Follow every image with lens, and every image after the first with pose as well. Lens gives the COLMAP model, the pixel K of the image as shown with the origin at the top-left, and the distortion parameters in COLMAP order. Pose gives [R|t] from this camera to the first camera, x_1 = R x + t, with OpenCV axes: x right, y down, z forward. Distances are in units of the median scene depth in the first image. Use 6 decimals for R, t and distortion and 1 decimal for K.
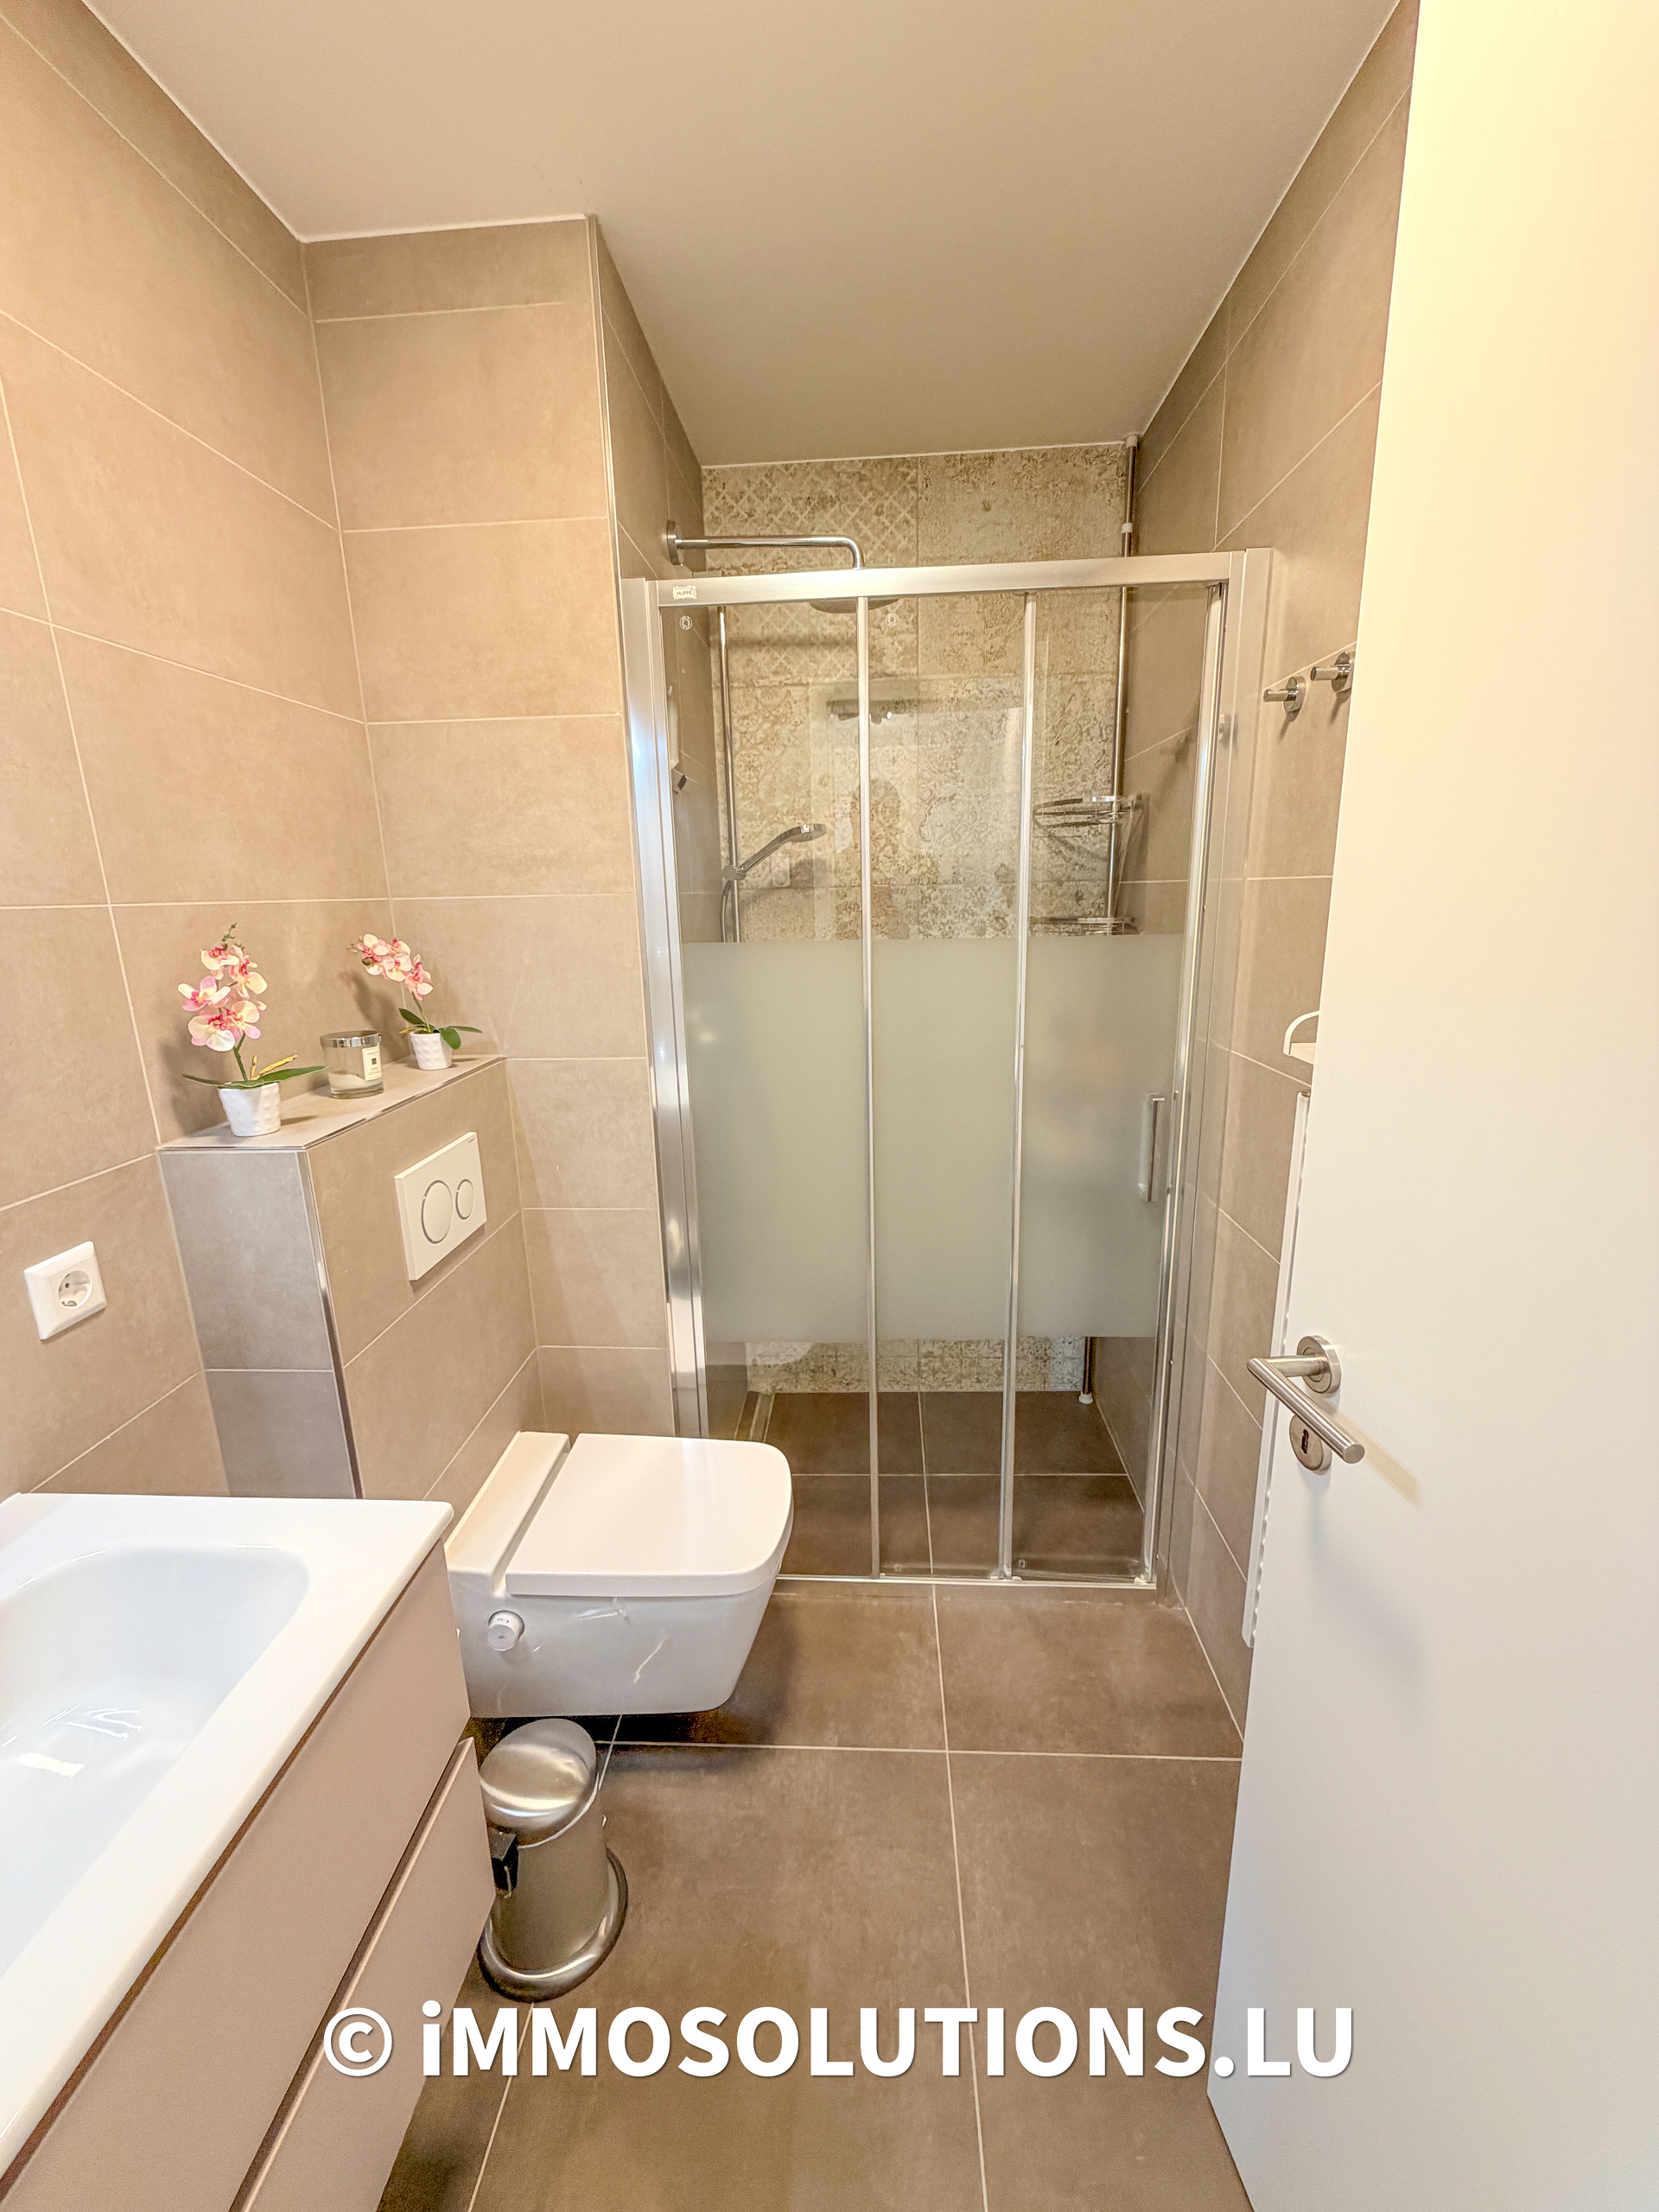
lens RADIAL K [[889.5, 0, 830.2], [0, 889.5, 1101.1], [0, 0, 1]] dist [0.001967, 0.000288]
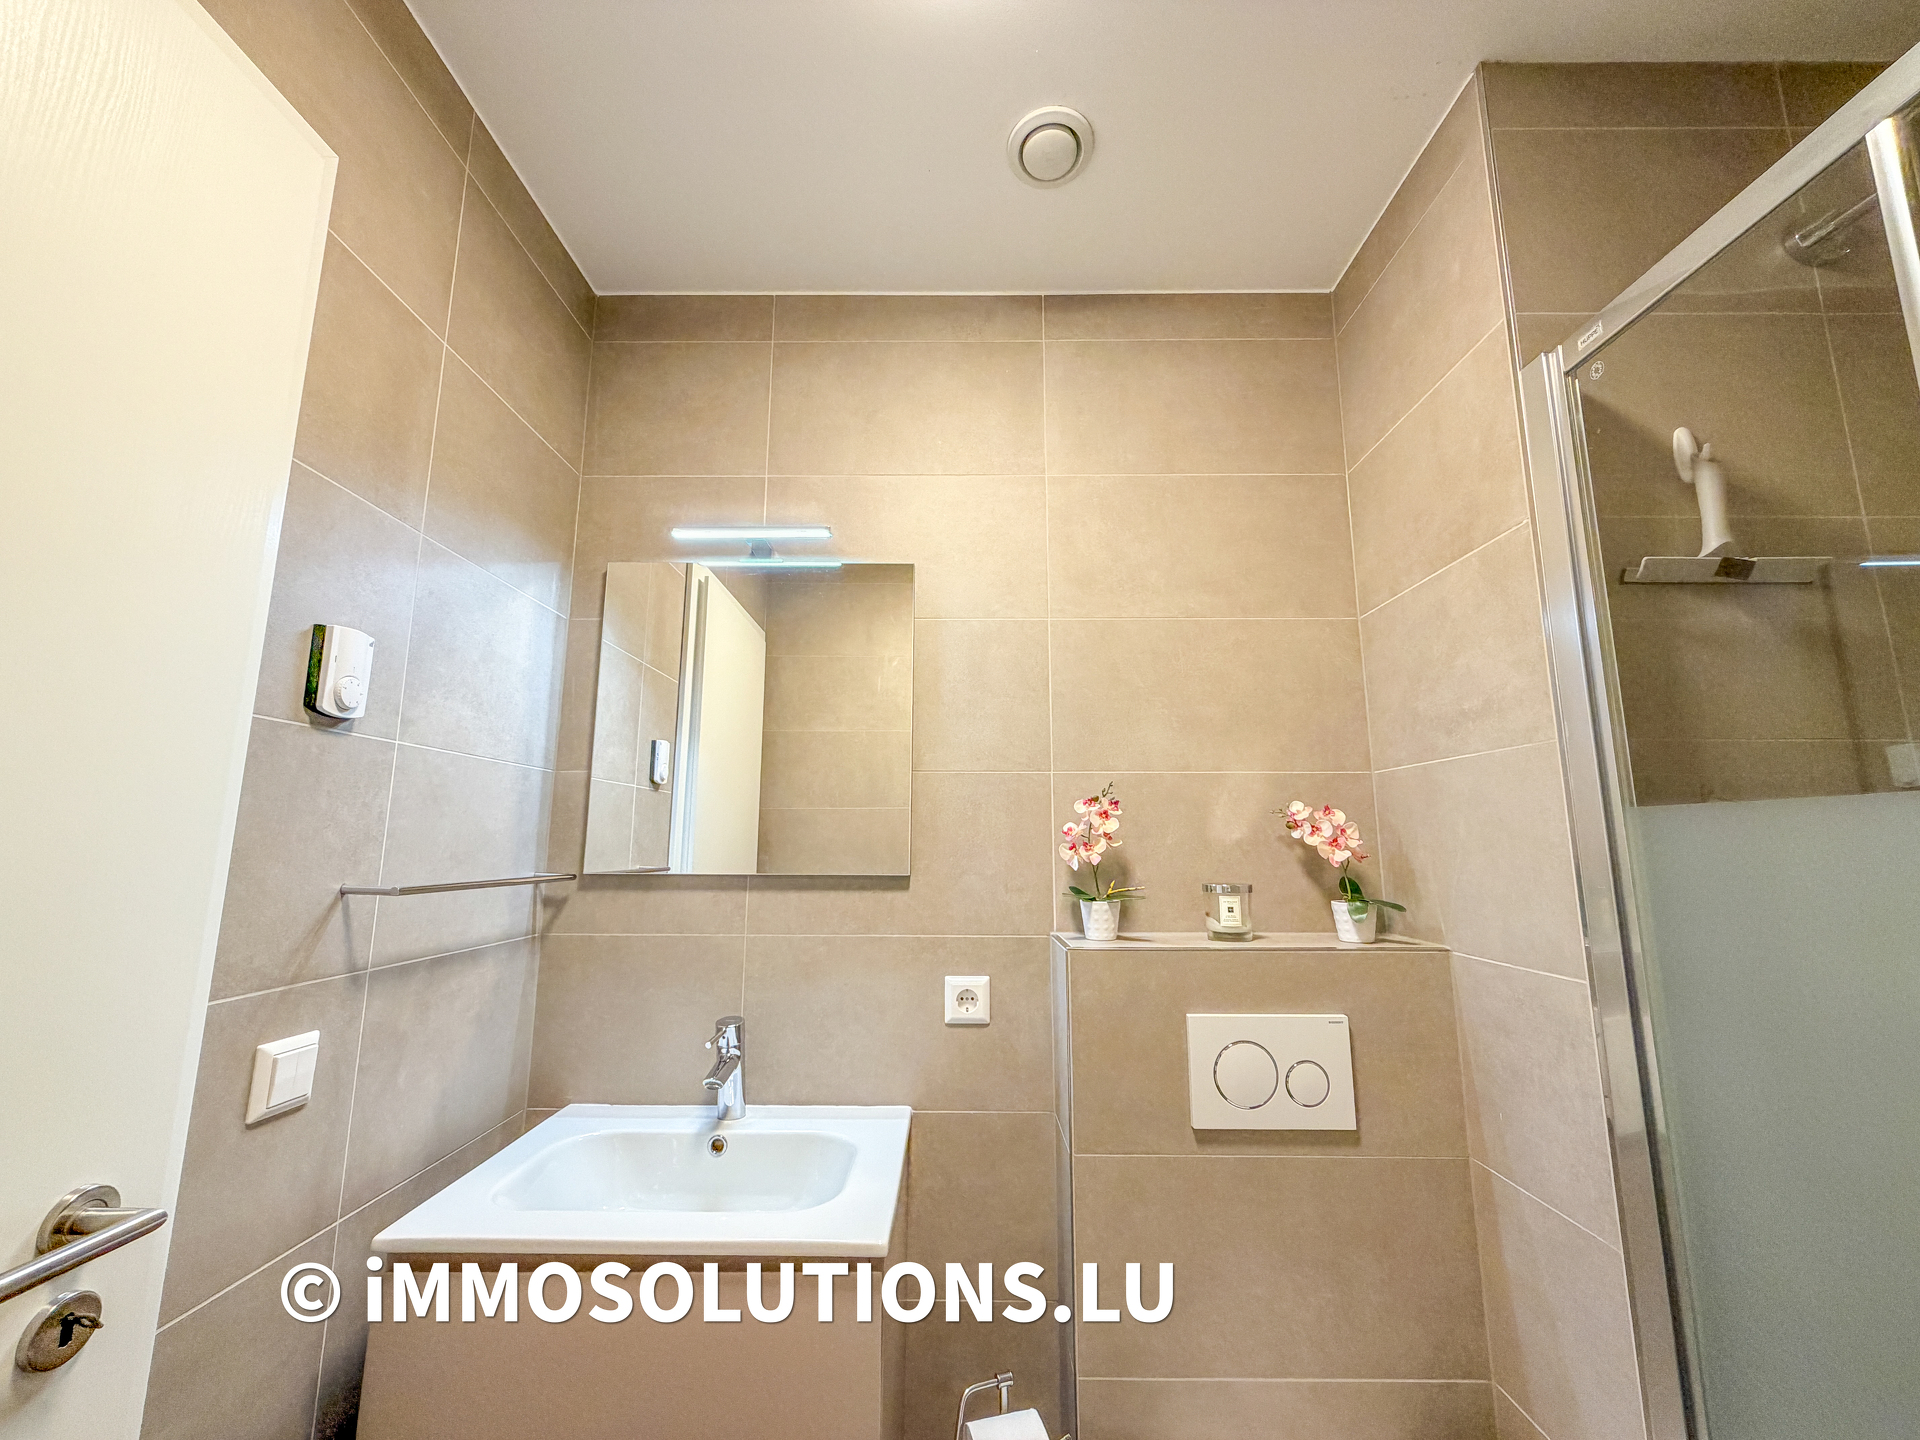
lens RADIAL K [[772.1, 0, 957.0], [0, 772.1, 722.8], [0, 0, 1]] dist [0.001967, 0.000288]
pose [[0.041429, -0.134909, -0.989992, 0.409803], [-0.235056, 0.961716, -0.140892, -0.049025], [0.971099, 0.238540, 0.008132, 0.567222]]
